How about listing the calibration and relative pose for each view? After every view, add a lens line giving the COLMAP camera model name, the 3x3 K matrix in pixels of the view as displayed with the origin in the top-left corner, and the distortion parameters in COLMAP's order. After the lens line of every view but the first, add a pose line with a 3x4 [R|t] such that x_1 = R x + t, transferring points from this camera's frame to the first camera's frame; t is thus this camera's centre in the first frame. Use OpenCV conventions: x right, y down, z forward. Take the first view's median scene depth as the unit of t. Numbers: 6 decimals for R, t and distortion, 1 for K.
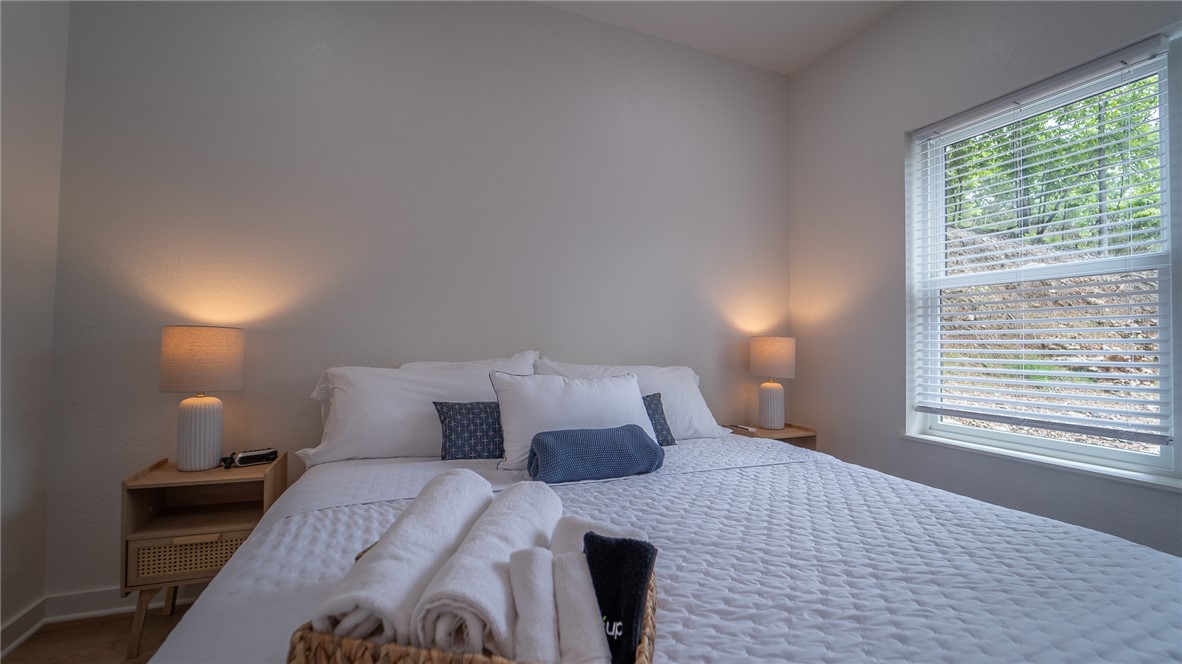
lens RADIAL K [[482.8, 0, 591.0], [0, 482.8, 329.6], [0, 0, 1]] dist [-0.020092, 0.000215]
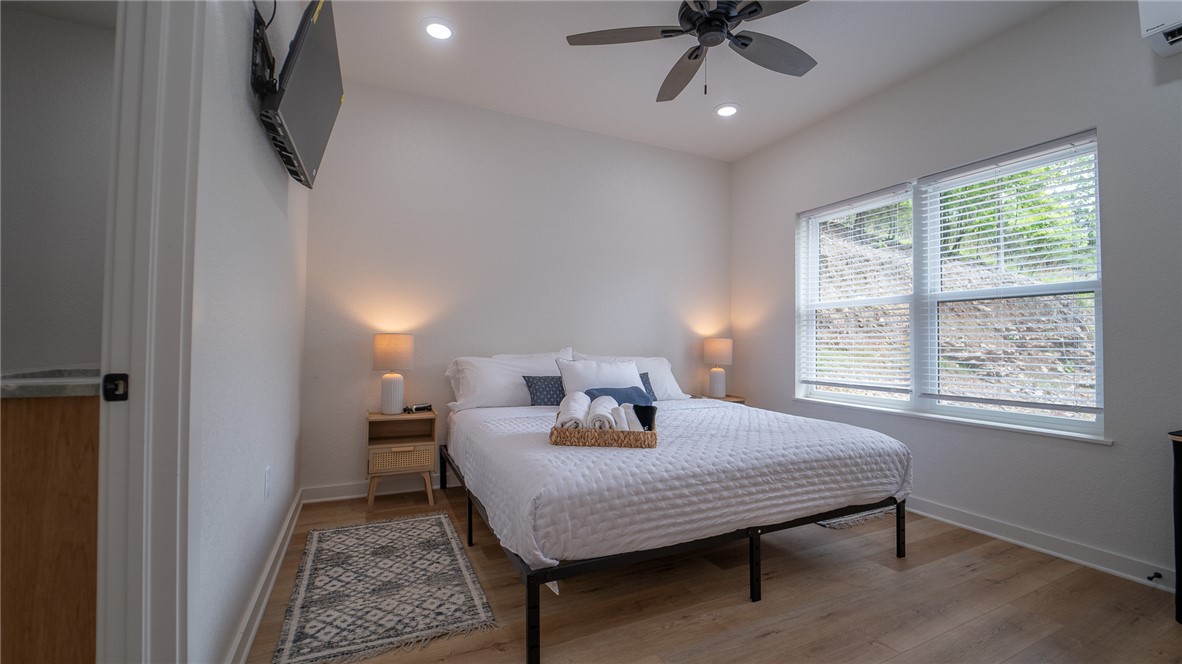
lens RADIAL K [[482.8, 0, 591.0], [0, 482.8, 329.6], [0, 0, 1]] dist [-0.020092, 0.000215]
pose [[0.998520, -0.001827, 0.054348, -0.140834], [0.001893, 0.999998, -0.001148, -0.014815], [-0.054346, 0.001249, 0.998521, -0.645343]]
